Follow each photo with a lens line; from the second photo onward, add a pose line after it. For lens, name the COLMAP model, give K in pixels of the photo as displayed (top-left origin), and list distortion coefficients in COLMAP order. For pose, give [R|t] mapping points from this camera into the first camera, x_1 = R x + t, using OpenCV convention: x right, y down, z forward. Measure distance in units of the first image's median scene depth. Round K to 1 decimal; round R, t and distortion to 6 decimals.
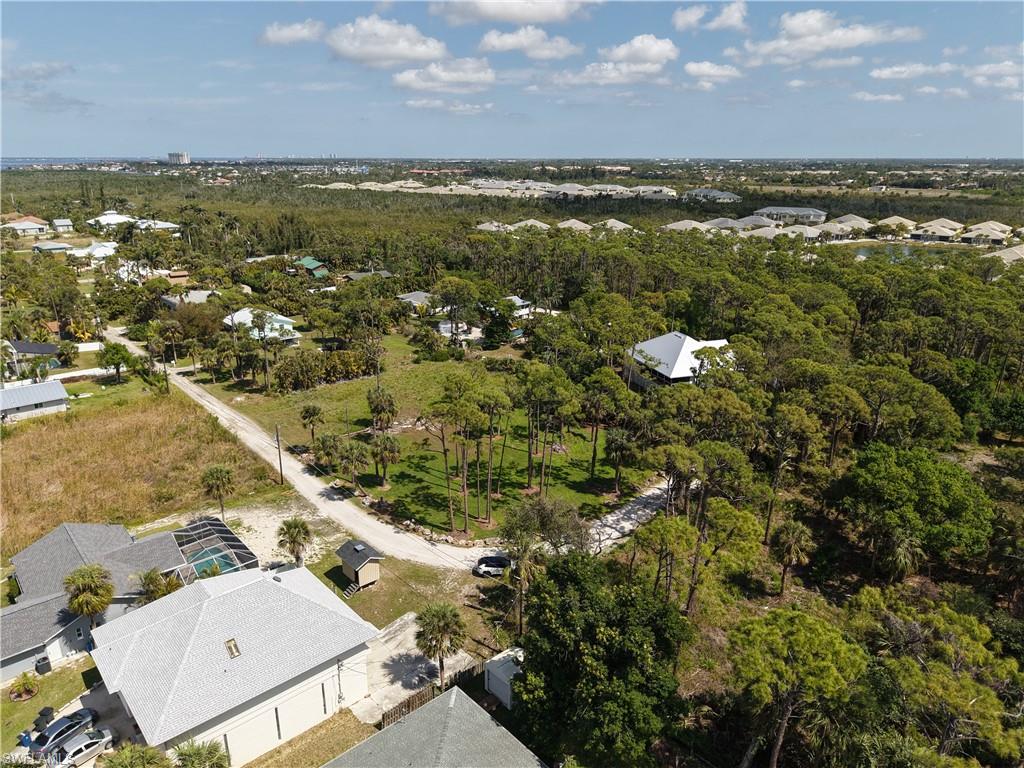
lens RADIAL K [[695.0, 0, 506.7], [0, 695.0, 389.2], [0, 0, 1]] dist [-0.001891, -0.001236]
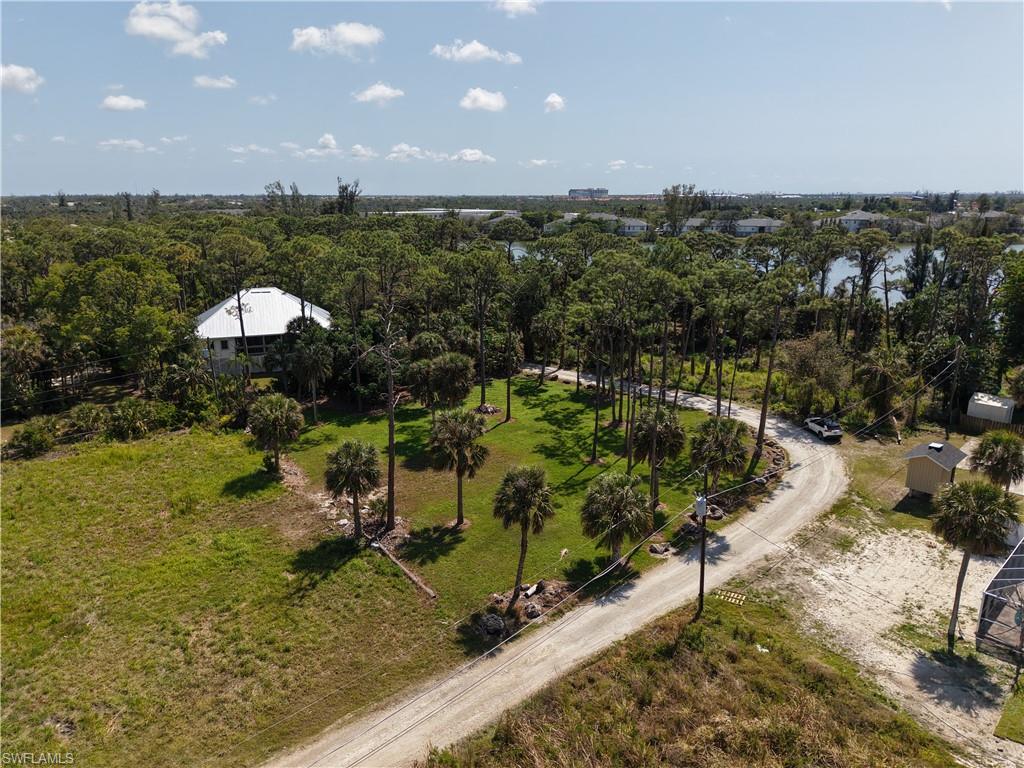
lens RADIAL K [[704.5, 0, 510.4], [0, 704.5, 358.6], [0, 0, 1]] dist [-0.002674, 0.001805]
pose [[-0.038804, -0.226870, 0.973152, -0.598298], [0.317686, 0.920555, 0.227276, -0.117301], [-0.947402, 0.317976, 0.036352, 0.897023]]
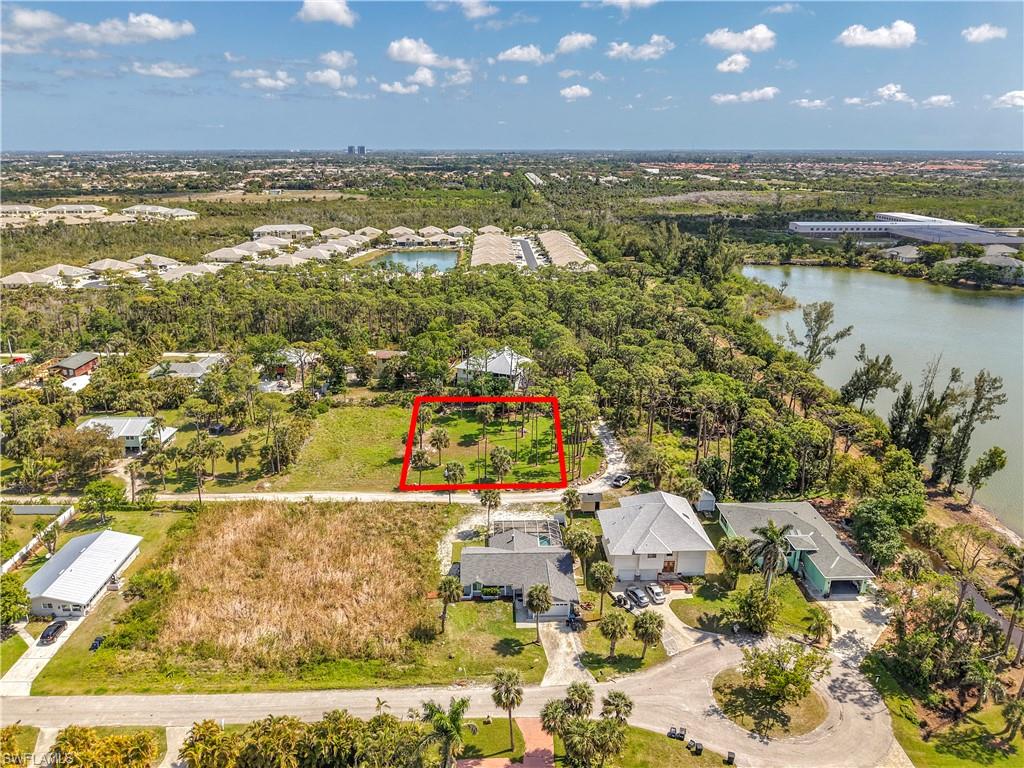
lens RADIAL K [[700.9, 0, 512.0], [0, 700.9, 384.0], [0, 0, 1]] dist [0.002587, -0.000609]
pose [[0.633245, -0.245539, 0.733970, -1.071480], [0.241640, 0.963658, 0.113899, -0.204907], [-0.735263, 0.105231, 0.669564, -0.083872]]
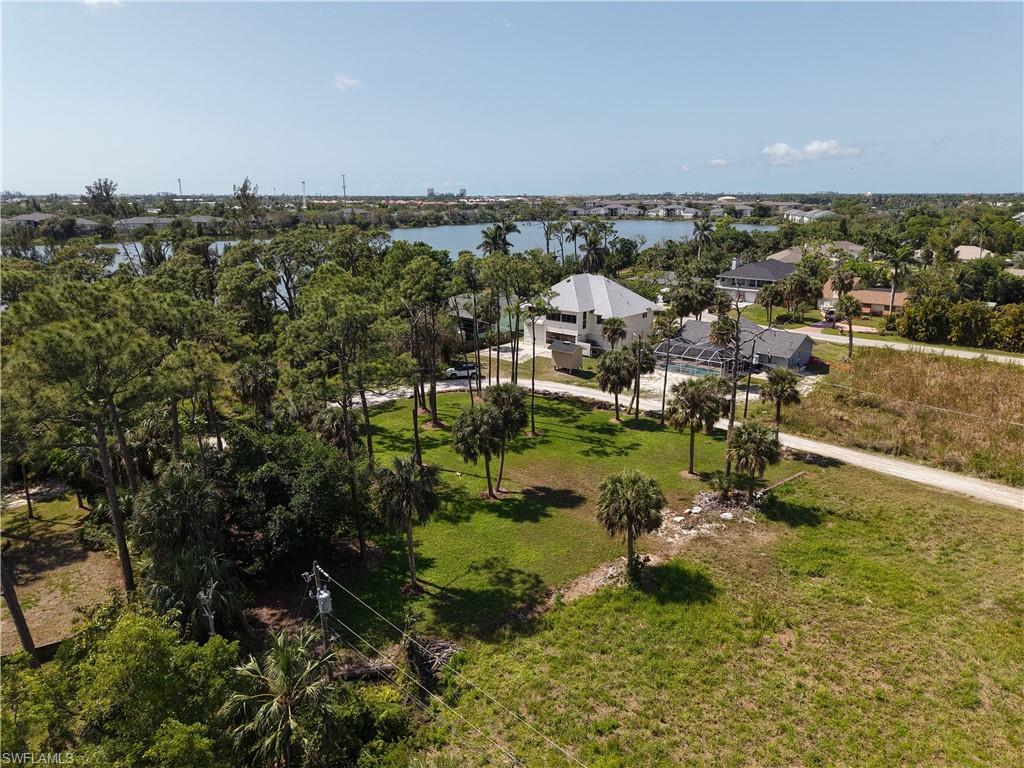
lens RADIAL K [[686.2, 0, 512.0], [0, 686.2, 384.0], [0, 0, 1]] dist [0.011086, -0.006119]
pose [[-0.992981, 0.030998, -0.114138, 0.029907], [-0.037562, 0.832430, 0.552856, -0.275842], [0.112149, 0.553263, -0.825423, 1.372941]]
